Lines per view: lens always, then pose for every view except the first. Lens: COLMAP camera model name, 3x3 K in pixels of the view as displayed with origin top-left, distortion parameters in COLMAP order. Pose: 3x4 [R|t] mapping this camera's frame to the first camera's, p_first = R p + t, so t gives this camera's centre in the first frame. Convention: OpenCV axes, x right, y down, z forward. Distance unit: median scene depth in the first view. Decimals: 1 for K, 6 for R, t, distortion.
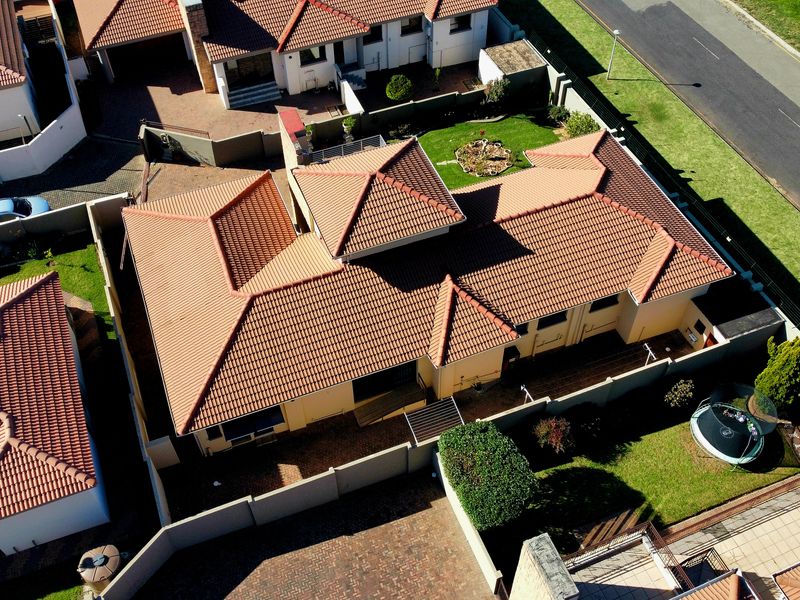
lens RADIAL K [[806.3, 0, 400.0], [0, 806.3, 300.0], [0, 0, 1]] dist [0.012212, -0.031565]
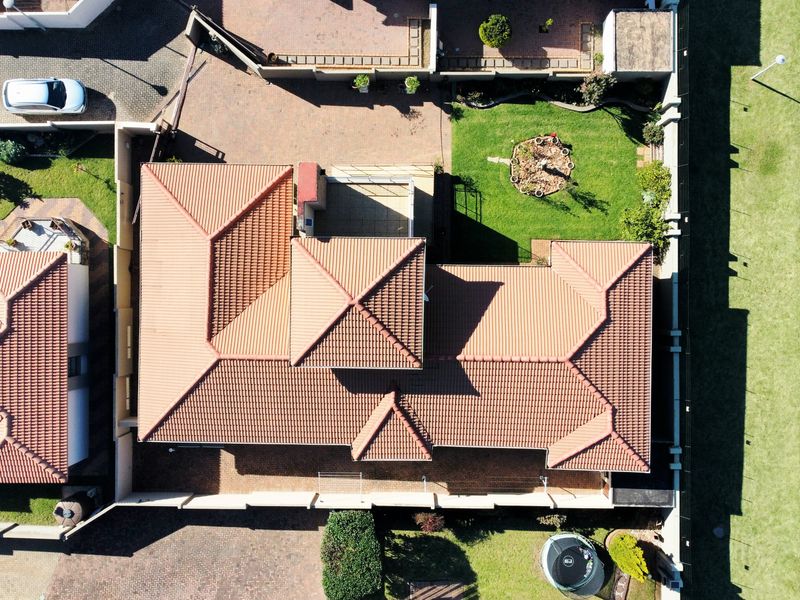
lens RADIAL K [[806.3, 0, 400.0], [0, 806.3, 300.0], [0, 0, 1]] dist [0.012212, -0.031565]
pose [[0.925720, 0.378120, -0.008208, 0.027609], [-0.282826, 0.706502, 0.648740, -0.786406], [0.251100, -0.598230, 0.760966, 0.227084]]
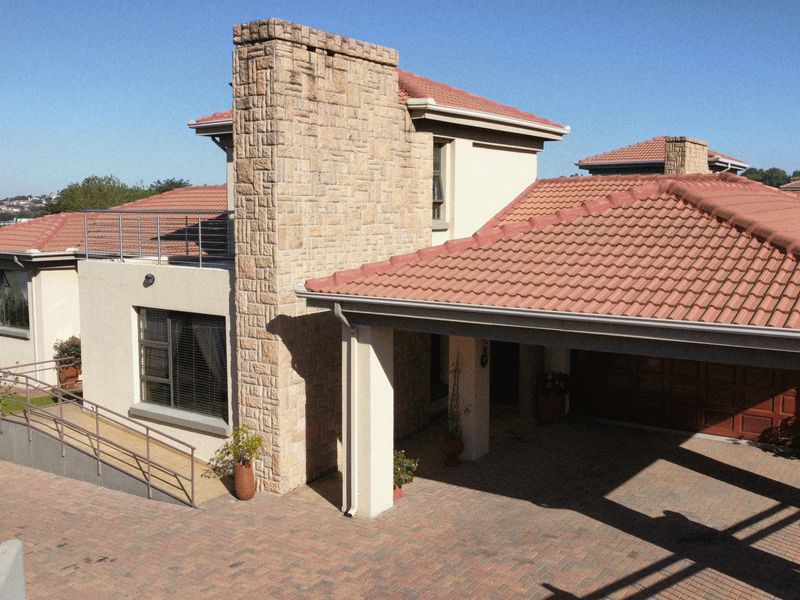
lens RADIAL K [[806.3, 0, 400.0], [0, 806.3, 300.0], [0, 0, 1]] dist [0.012212, -0.031565]
pose [[-0.544324, -0.077416, 0.835295, -0.444964], [0.649677, 0.591016, 0.478142, -0.290854], [-0.530689, 0.802936, -0.271409, 1.175836]]
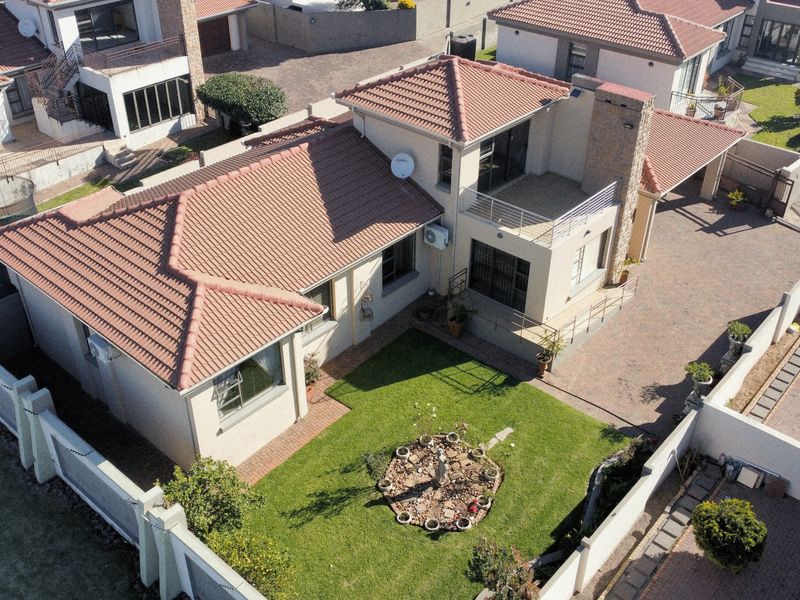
lens RADIAL K [[806.3, 0, 400.0], [0, 806.3, 300.0], [0, 0, 1]] dist [0.012212, -0.031565]
pose [[-0.894911, 0.259781, -0.362834, 0.342837], [-0.338883, 0.133370, 0.931327, -0.791706], [0.290332, 0.956413, -0.031319, 1.160541]]
